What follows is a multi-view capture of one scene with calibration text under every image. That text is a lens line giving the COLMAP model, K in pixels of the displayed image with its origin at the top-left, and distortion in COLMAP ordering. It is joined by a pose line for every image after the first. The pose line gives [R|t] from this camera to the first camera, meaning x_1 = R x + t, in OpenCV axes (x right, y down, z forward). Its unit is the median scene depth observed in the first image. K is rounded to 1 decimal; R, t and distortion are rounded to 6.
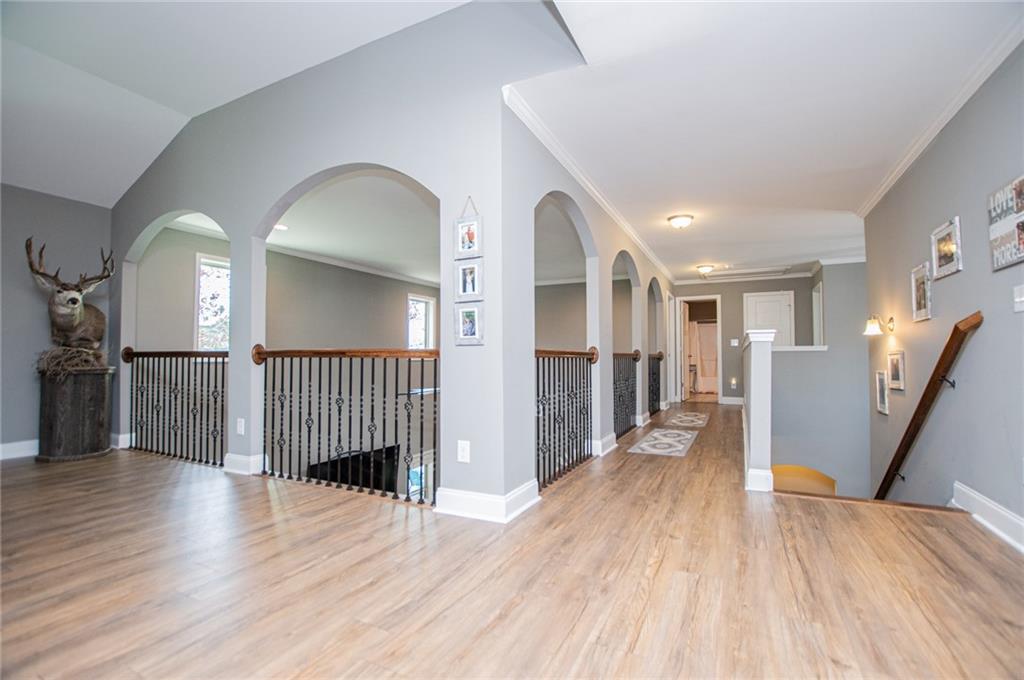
lens RADIAL K [[457.6, 0, 508.7], [0, 457.6, 340.7], [0, 0, 1]] dist [-0.026754, -0.001204]
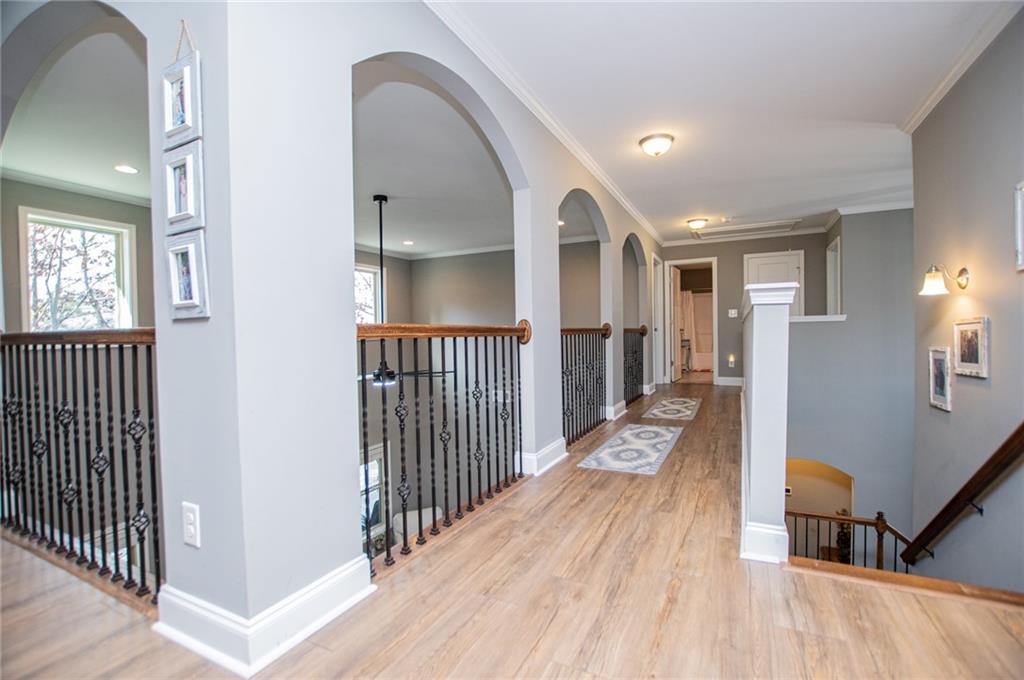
lens RADIAL K [[457.6, 0, 510.7], [0, 457.6, 341.9], [0, 0, 1]] dist [-0.026754, -0.001204]
pose [[0.999847, -0.017391, 0.001936, 0.156249], [0.017262, 0.998417, 0.053532, 0.009251], [-0.002864, -0.053491, 0.998564, 0.295008]]
